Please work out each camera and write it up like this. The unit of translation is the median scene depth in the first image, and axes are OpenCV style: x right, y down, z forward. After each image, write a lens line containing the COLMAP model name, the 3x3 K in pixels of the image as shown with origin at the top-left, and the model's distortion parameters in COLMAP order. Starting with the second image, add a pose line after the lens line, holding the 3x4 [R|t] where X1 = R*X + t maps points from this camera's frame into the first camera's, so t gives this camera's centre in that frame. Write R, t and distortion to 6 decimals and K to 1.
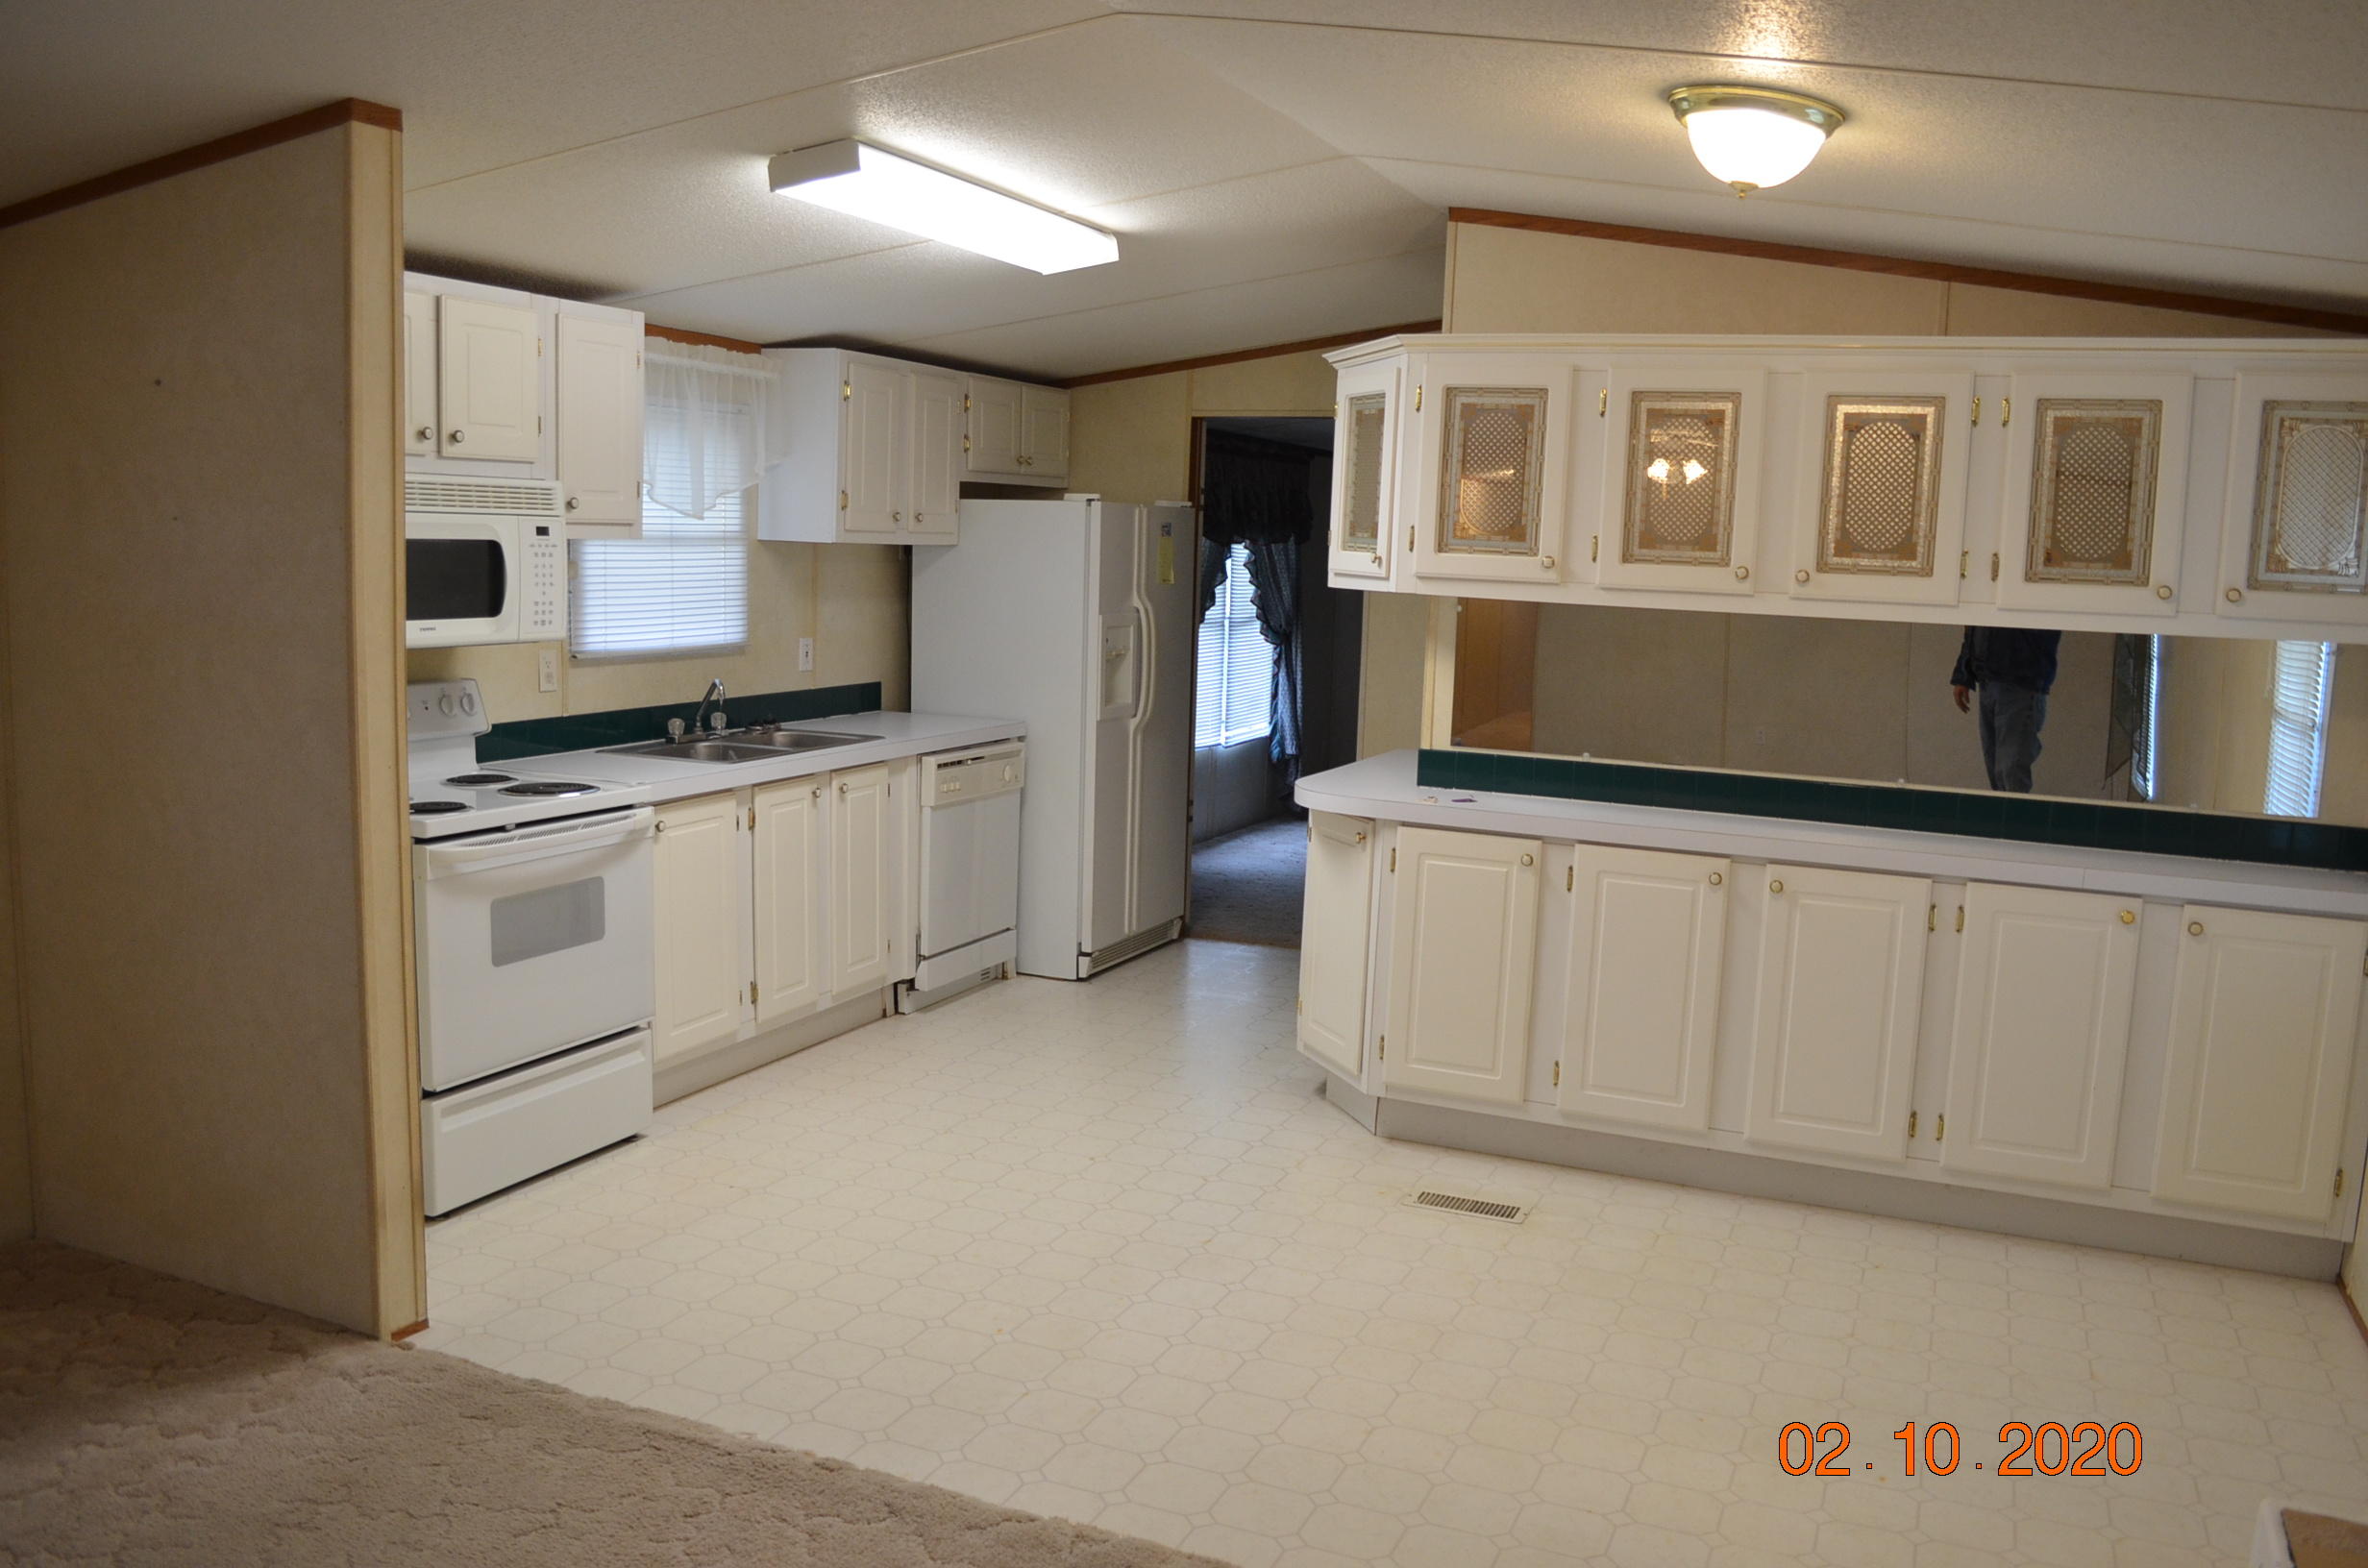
lens RADIAL K [[1874.3, 0, 1195.6], [0, 1874.3, 776.1], [0, 0, 1]] dist [-0.077772, 0.003513]
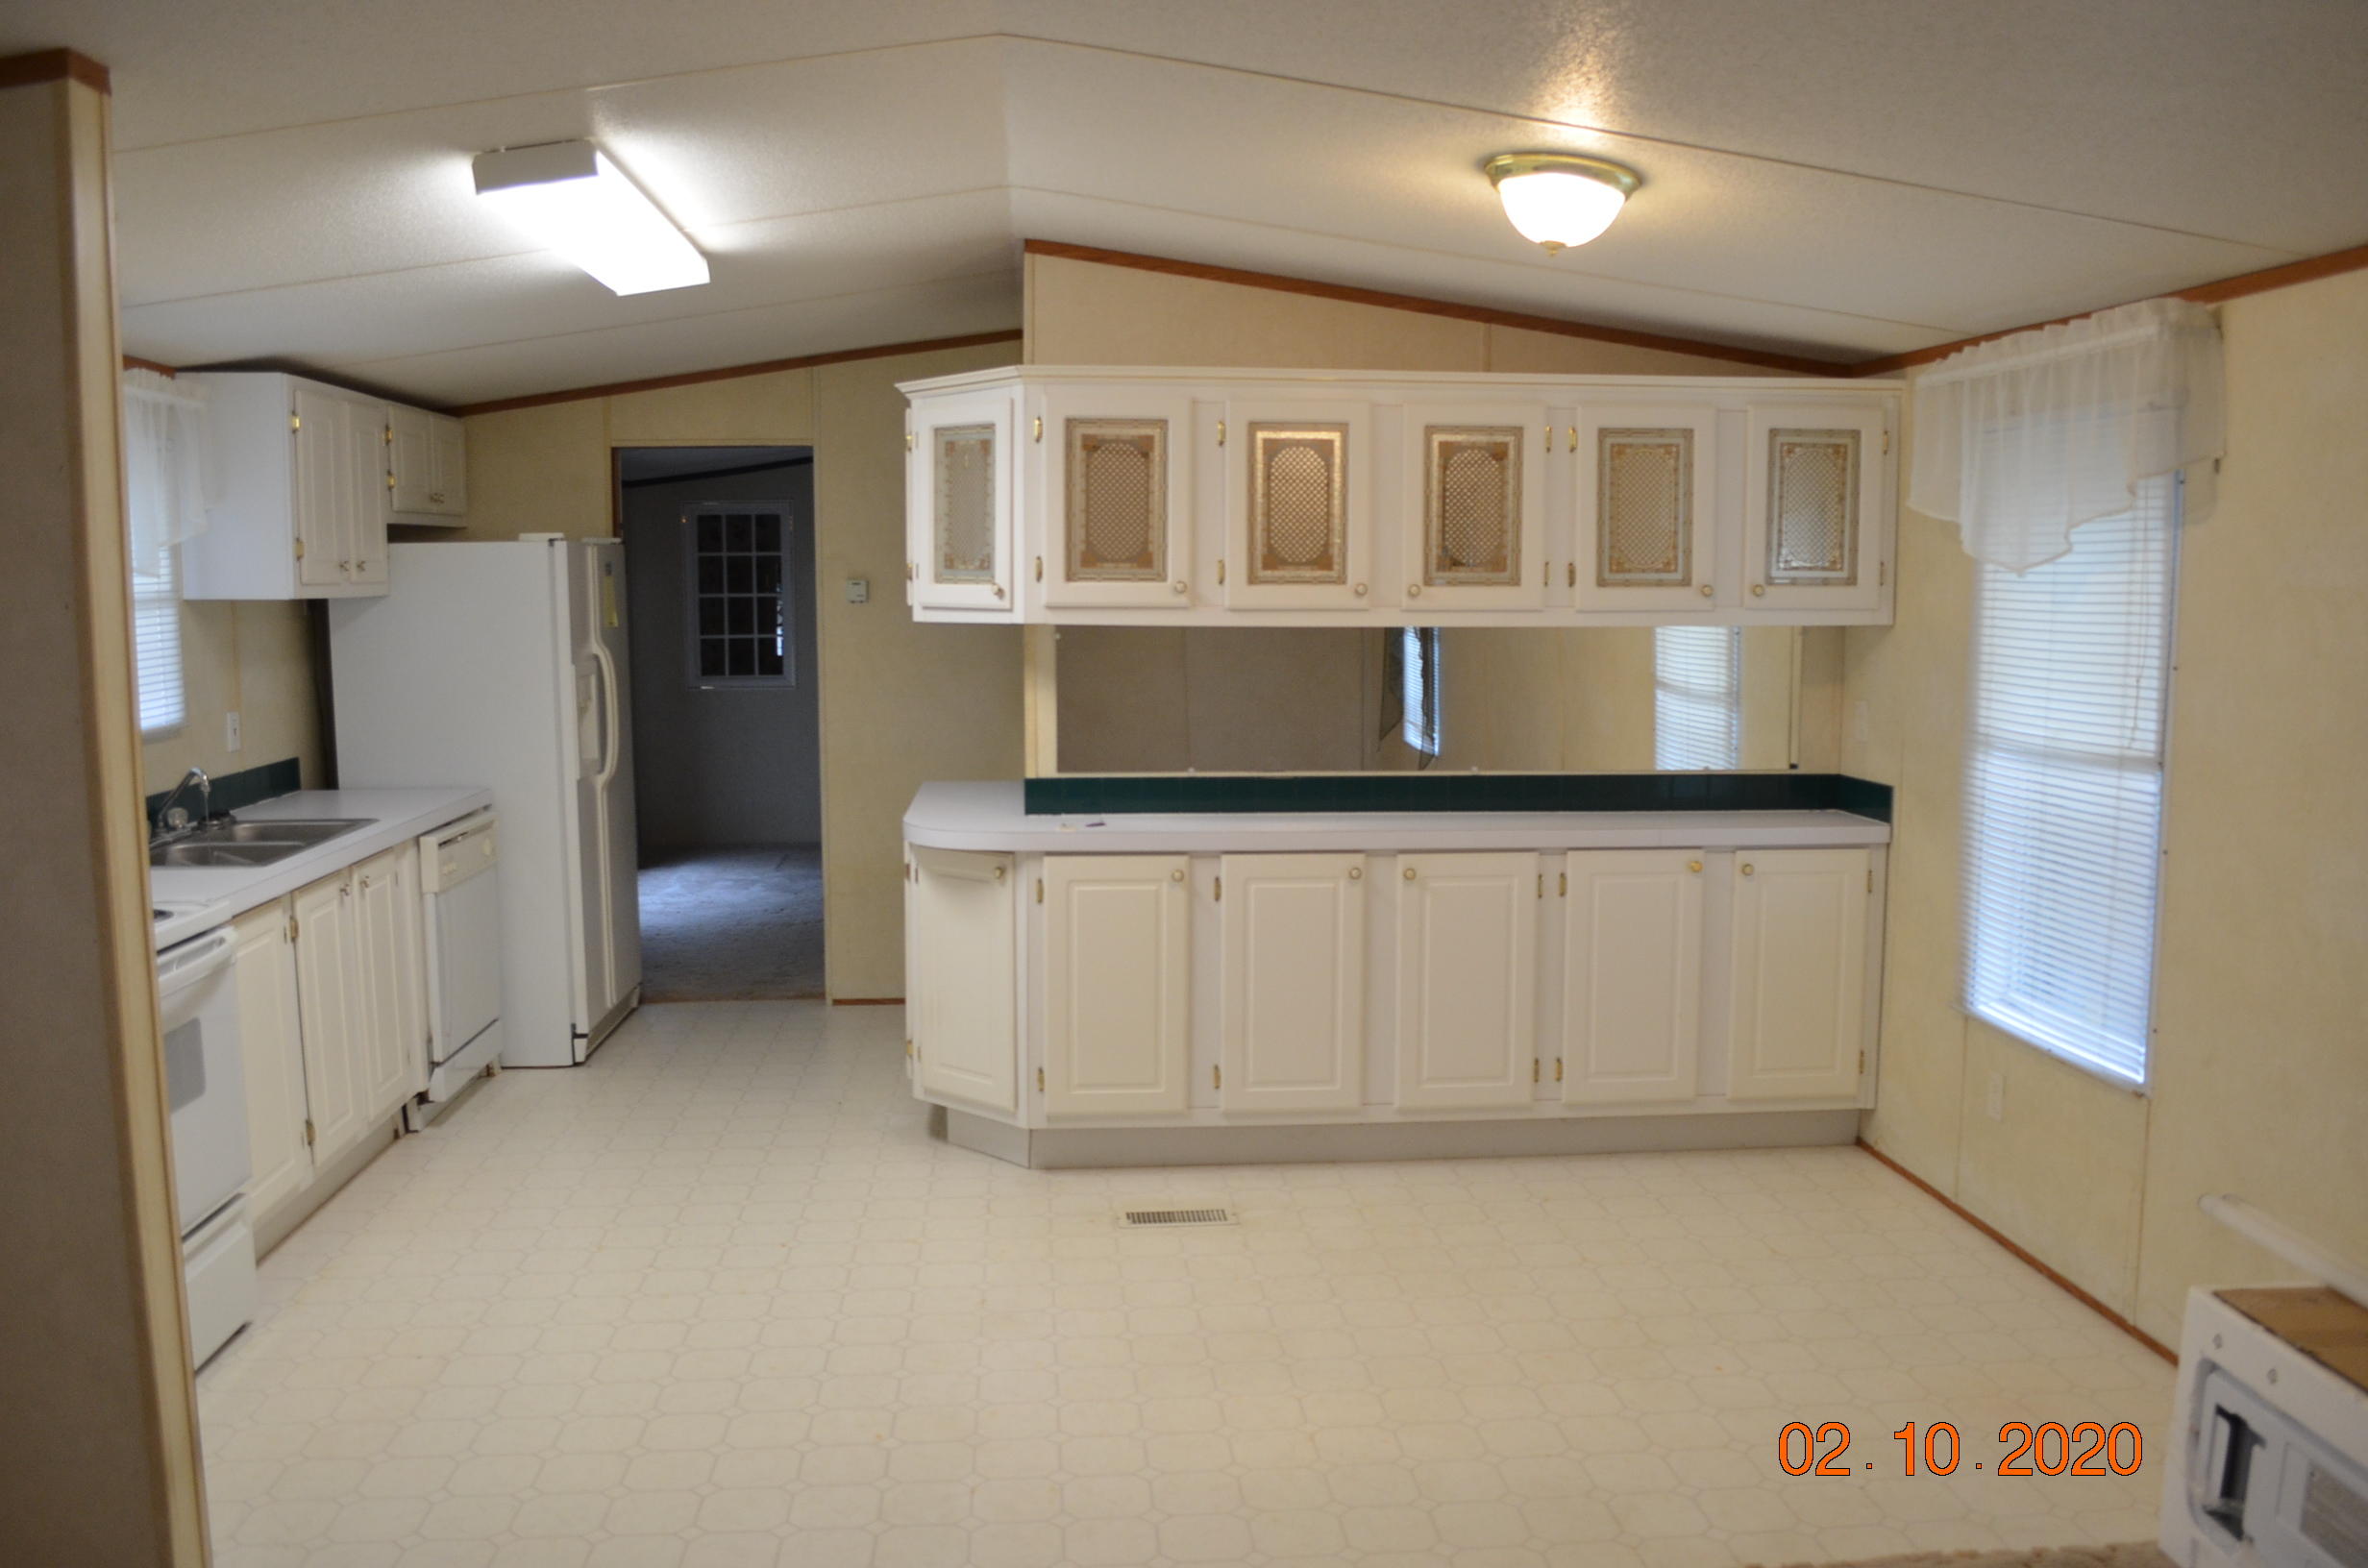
lens RADIAL K [[1874.3, 0, 1185.2], [0, 1874.3, 780.4], [0, 0, 1]] dist [-0.077772, 0.003513]
pose [[0.880874, -0.085808, 0.465508, -0.286943], [0.089494, 0.995886, 0.014225, -0.021198], [-0.464814, 0.029130, 0.884929, 0.078035]]
